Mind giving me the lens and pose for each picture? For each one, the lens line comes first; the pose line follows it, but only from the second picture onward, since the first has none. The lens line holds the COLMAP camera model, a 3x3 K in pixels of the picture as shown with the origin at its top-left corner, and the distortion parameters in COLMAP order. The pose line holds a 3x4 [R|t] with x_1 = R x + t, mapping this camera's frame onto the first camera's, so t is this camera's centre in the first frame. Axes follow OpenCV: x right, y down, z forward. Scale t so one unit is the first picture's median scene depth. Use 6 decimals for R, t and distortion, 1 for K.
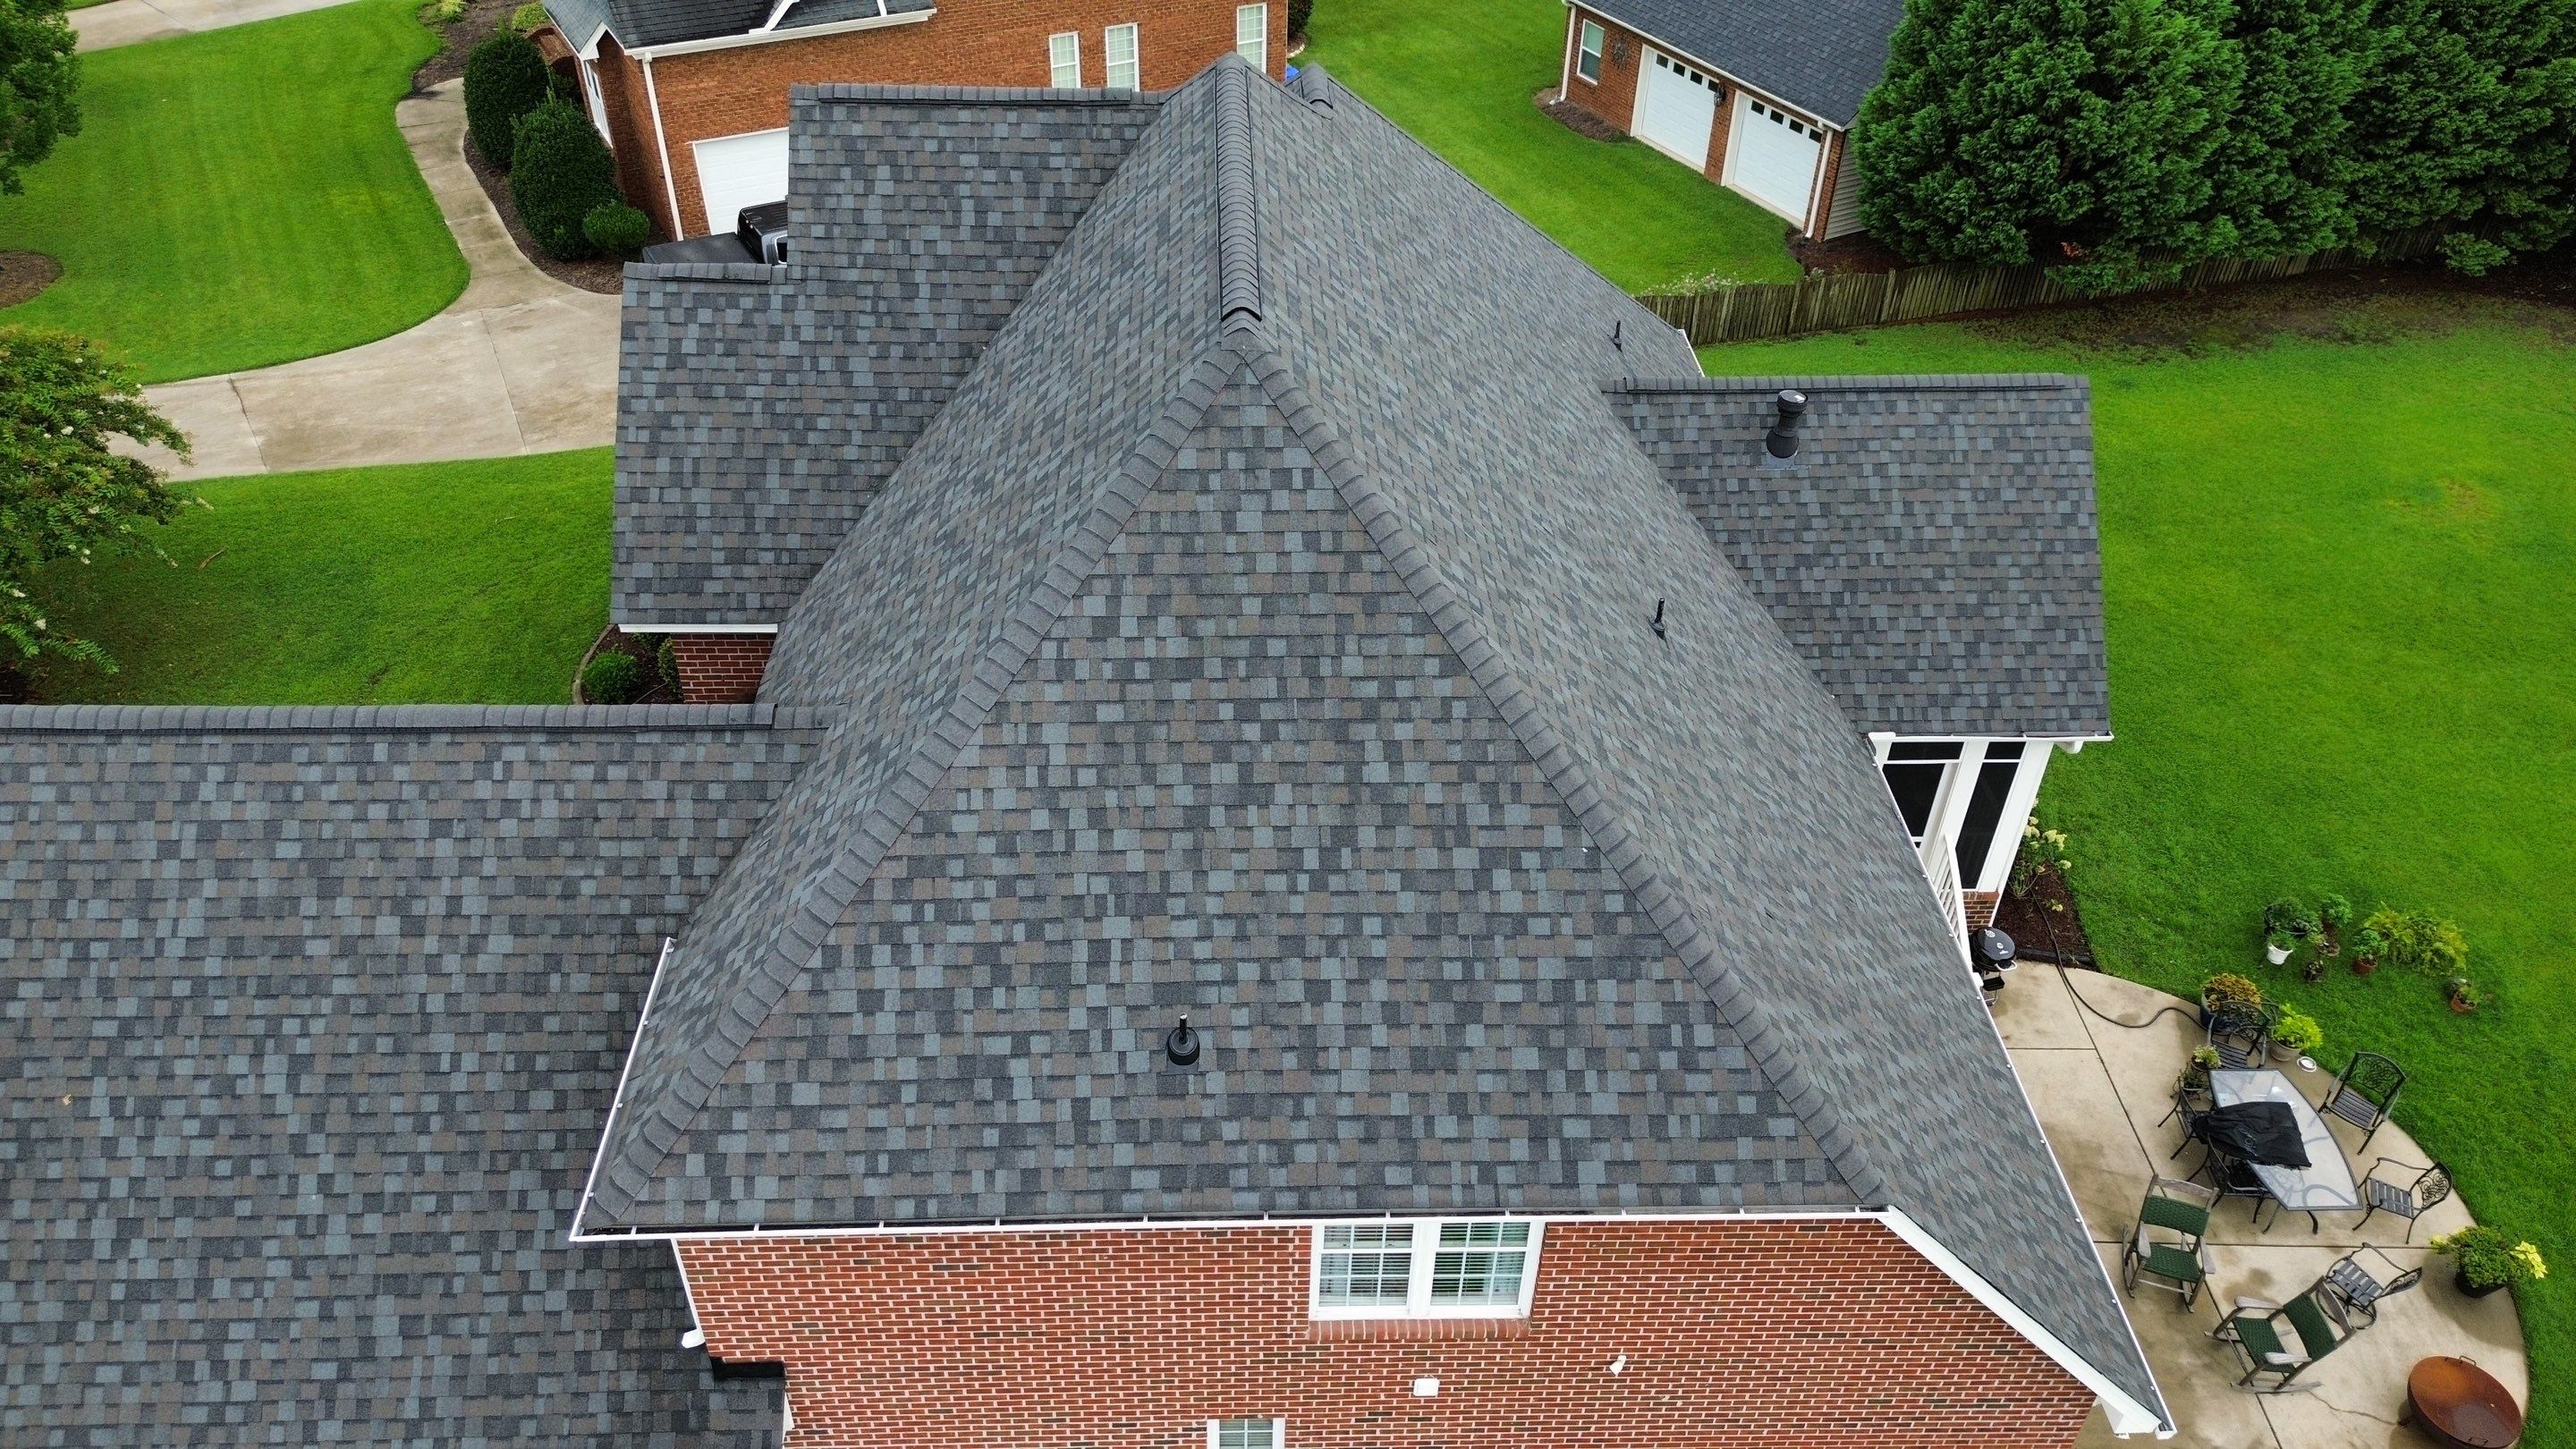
lens RADIAL K [[1830.9, 0, 1199.1], [0, 1830.9, 718.3], [0, 0, 1]] dist [0.146034, -0.274322]
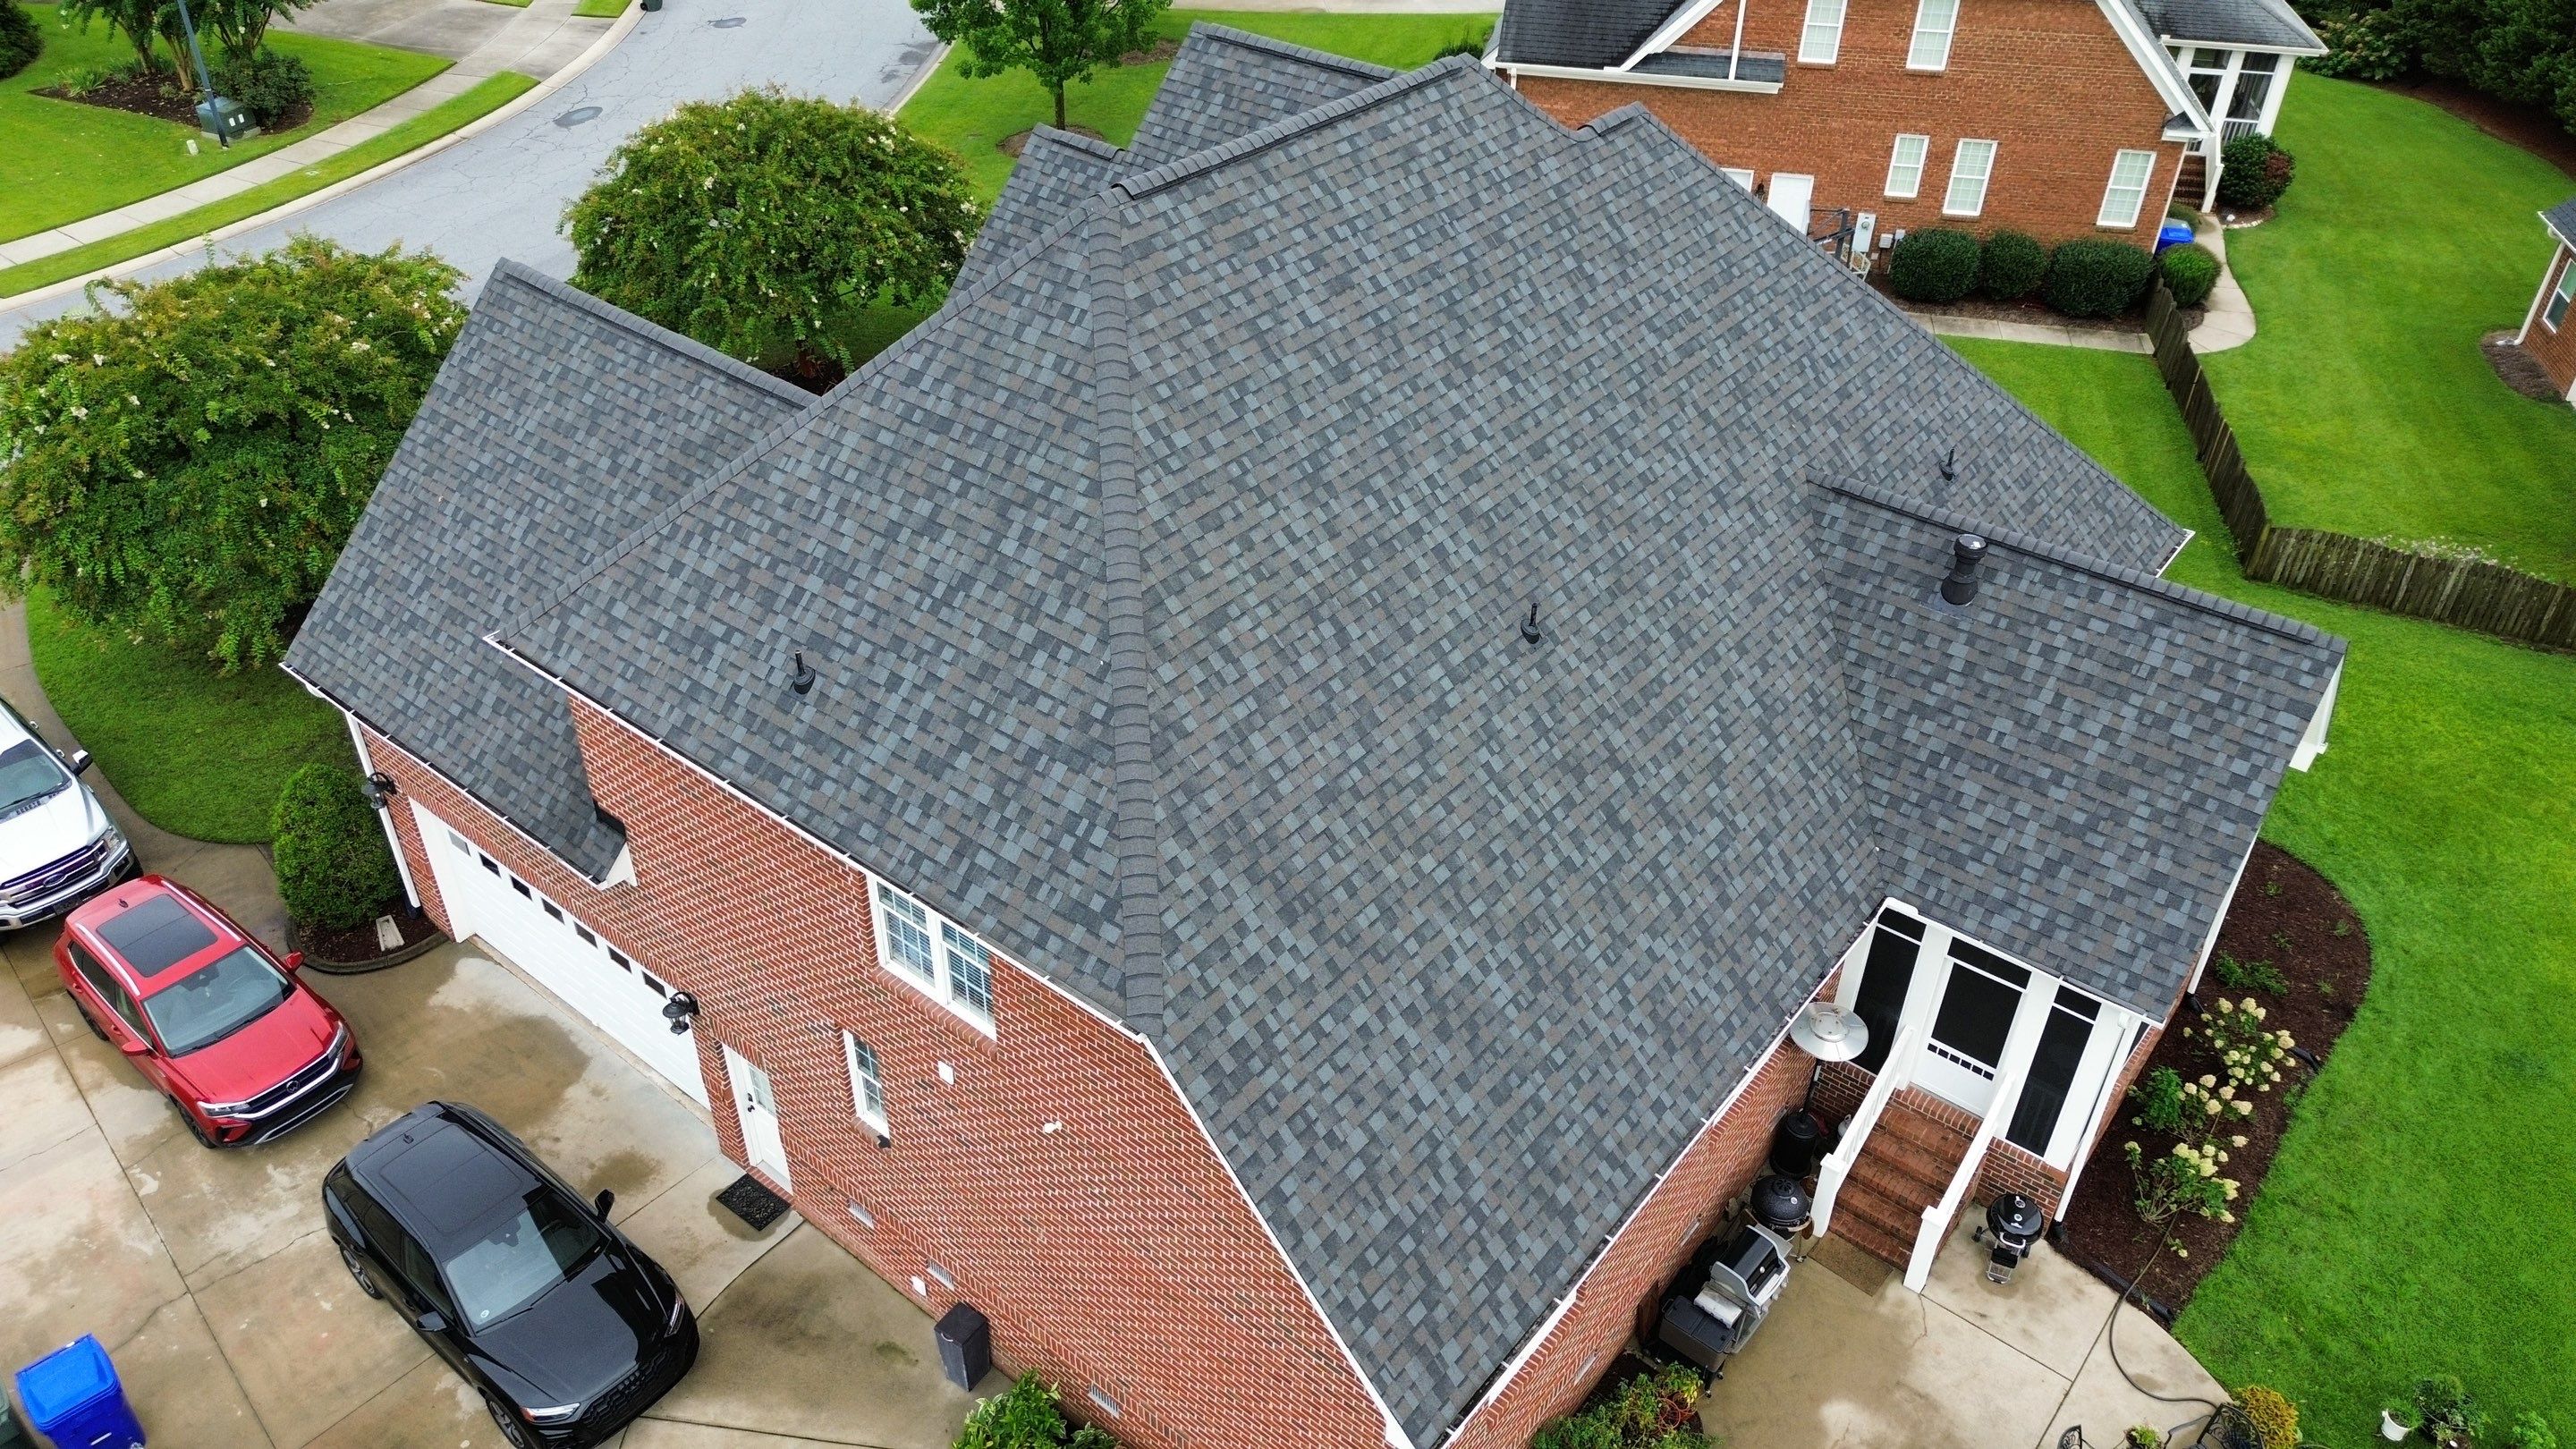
lens RADIAL K [[1841.5, 0, 1288.0], [0, 1841.5, 724.5], [0, 0, 1]] dist [0.086427, -0.109671]
pose [[0.756939, 0.372935, -0.536623, 0.871865], [-0.401699, 0.913240, 0.068050, -0.019485], [0.515443, 0.164052, 0.841074, 0.062066]]
